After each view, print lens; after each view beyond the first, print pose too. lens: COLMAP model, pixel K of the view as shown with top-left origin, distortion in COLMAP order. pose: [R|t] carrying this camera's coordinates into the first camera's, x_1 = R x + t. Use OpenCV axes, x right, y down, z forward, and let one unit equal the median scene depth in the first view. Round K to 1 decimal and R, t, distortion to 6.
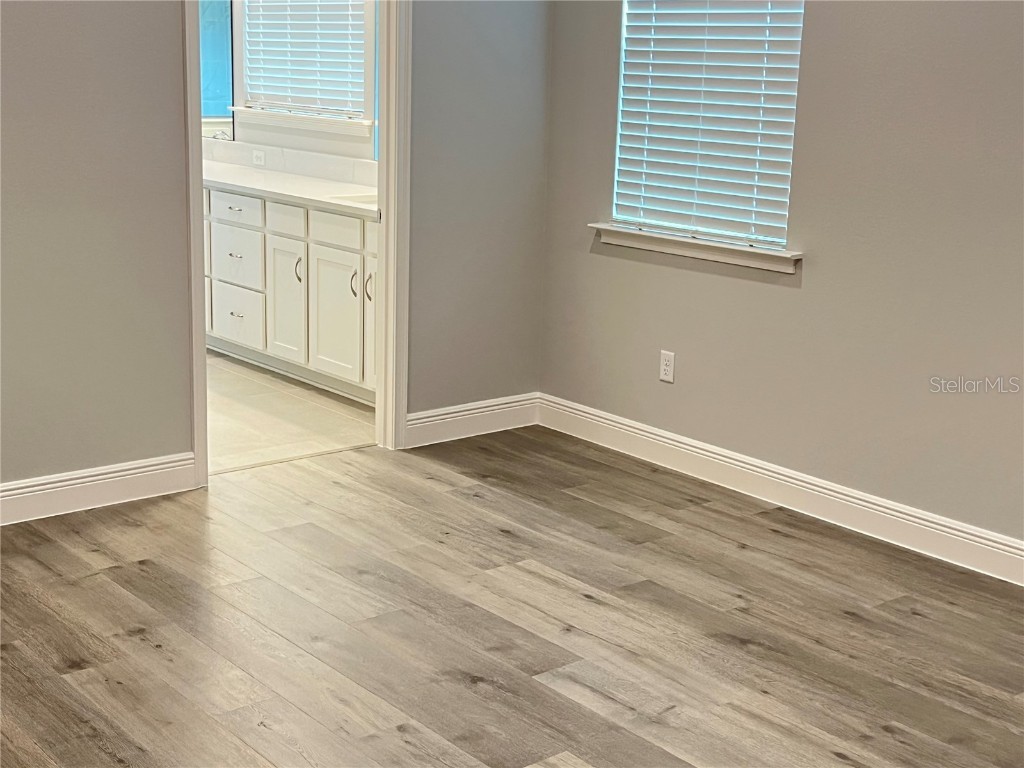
lens RADIAL K [[1425.6, 0, 521.3], [0, 1425.6, 378.6], [0, 0, 1]] dist [0.067909, 0.000000]
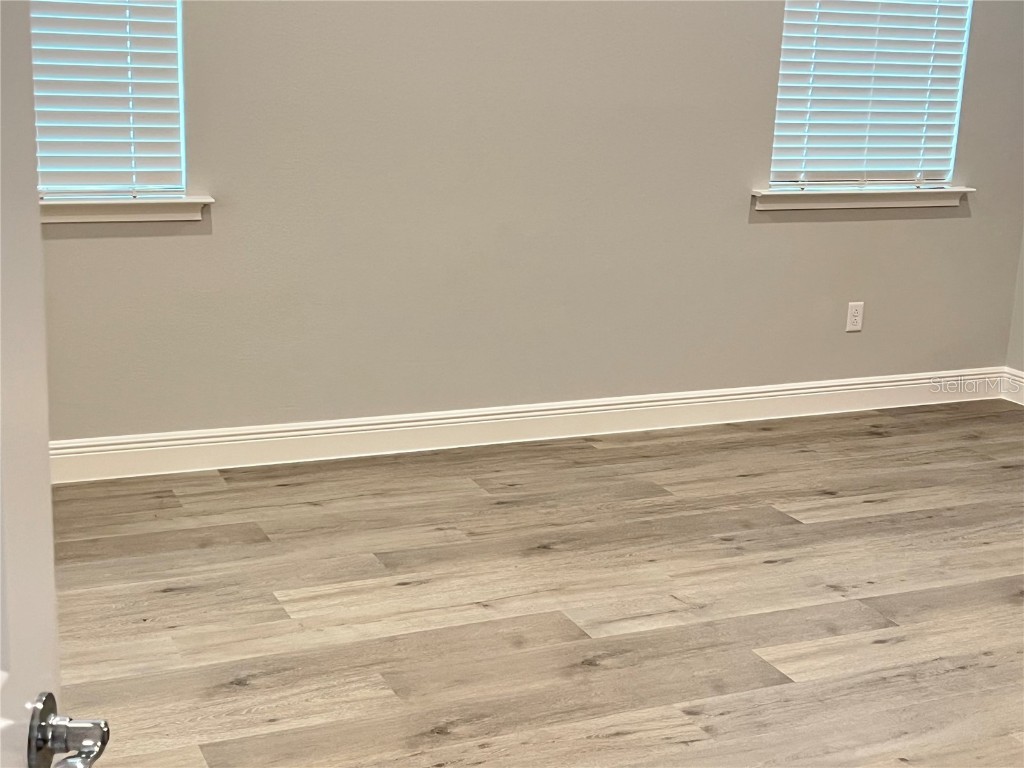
lens RADIAL K [[1425.6, 0, 518.8], [0, 1425.6, 386.6], [0, 0, 1]] dist [0.067909, 0.000000]
pose [[0.265094, -0.254353, 0.930070, -0.725795], [0.186750, 0.959859, 0.209271, -0.141859], [-0.945965, 0.118214, 0.301953, 0.611135]]
